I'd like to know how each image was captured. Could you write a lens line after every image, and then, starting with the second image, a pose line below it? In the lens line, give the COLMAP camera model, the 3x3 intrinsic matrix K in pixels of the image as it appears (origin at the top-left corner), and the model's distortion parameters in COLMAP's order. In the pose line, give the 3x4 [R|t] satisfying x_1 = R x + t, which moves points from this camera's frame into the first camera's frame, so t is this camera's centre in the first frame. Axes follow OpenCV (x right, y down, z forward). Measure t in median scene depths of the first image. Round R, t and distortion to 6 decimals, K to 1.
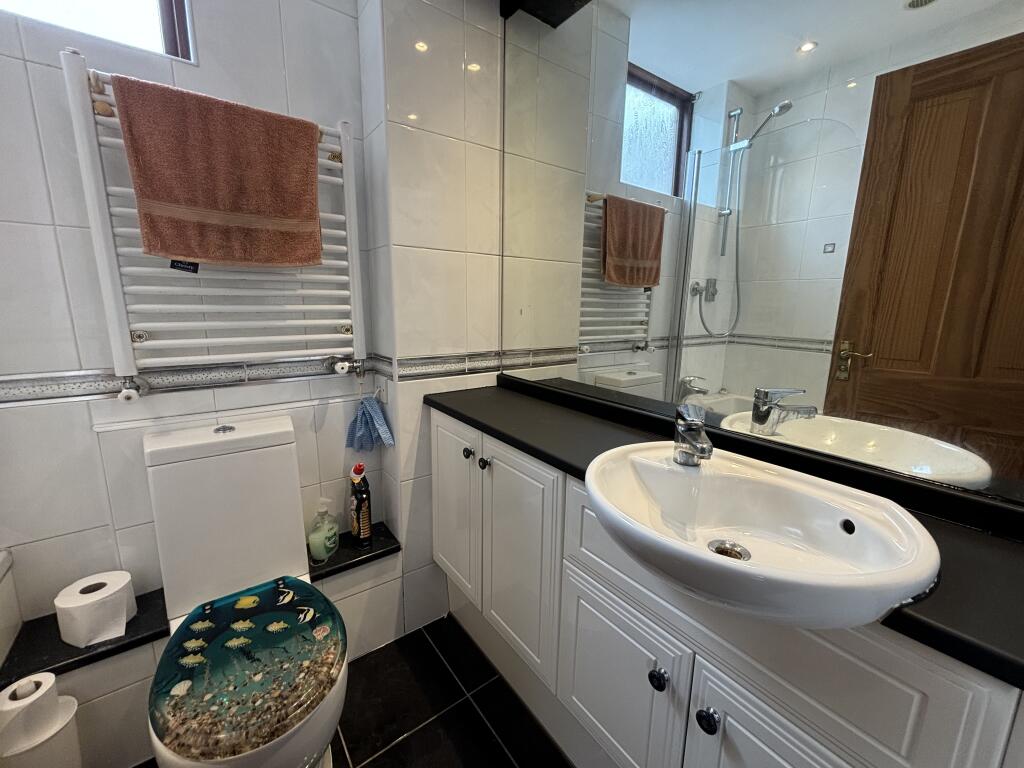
lens RADIAL K [[414.8, 0, 508.0], [0, 414.8, 380.2], [0, 0, 1]] dist [0.000123, -0.000650]
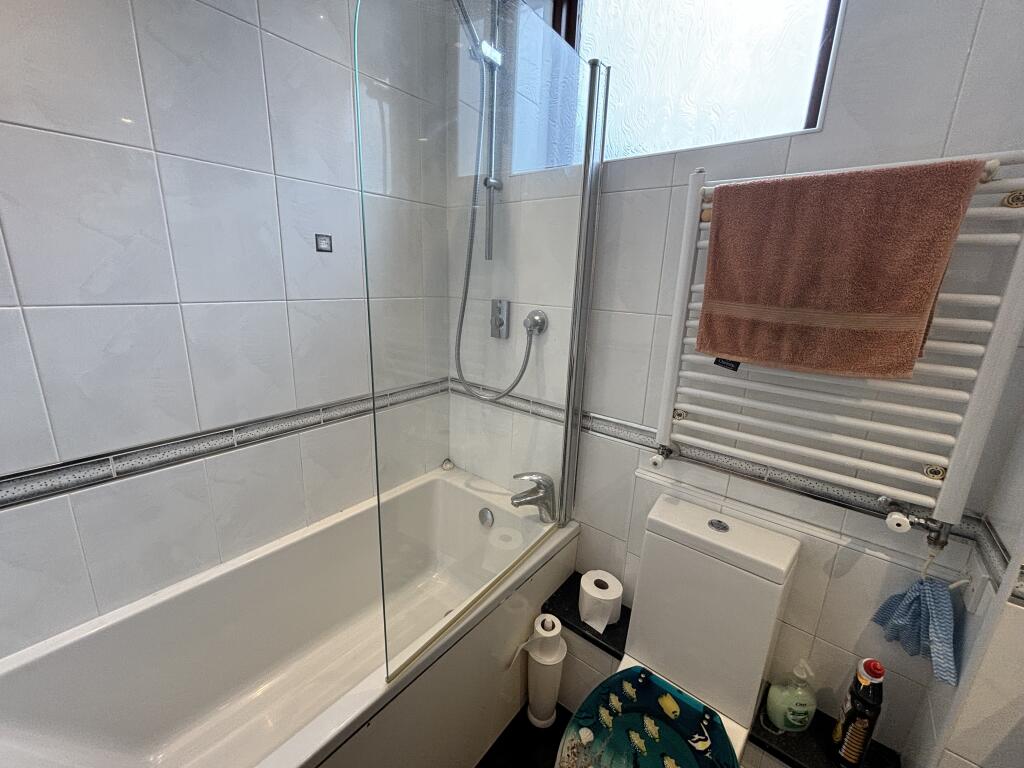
lens RADIAL K [[414.8, 0, 511.9], [0, 414.8, 384.0], [0, 0, 1]] dist [0.000123, -0.000650]
pose [[0.253678, 0.241074, -0.936766, 0.008078], [-0.215421, 0.958204, 0.188255, -0.290557], [0.942996, 0.154043, 0.295008, 0.241934]]
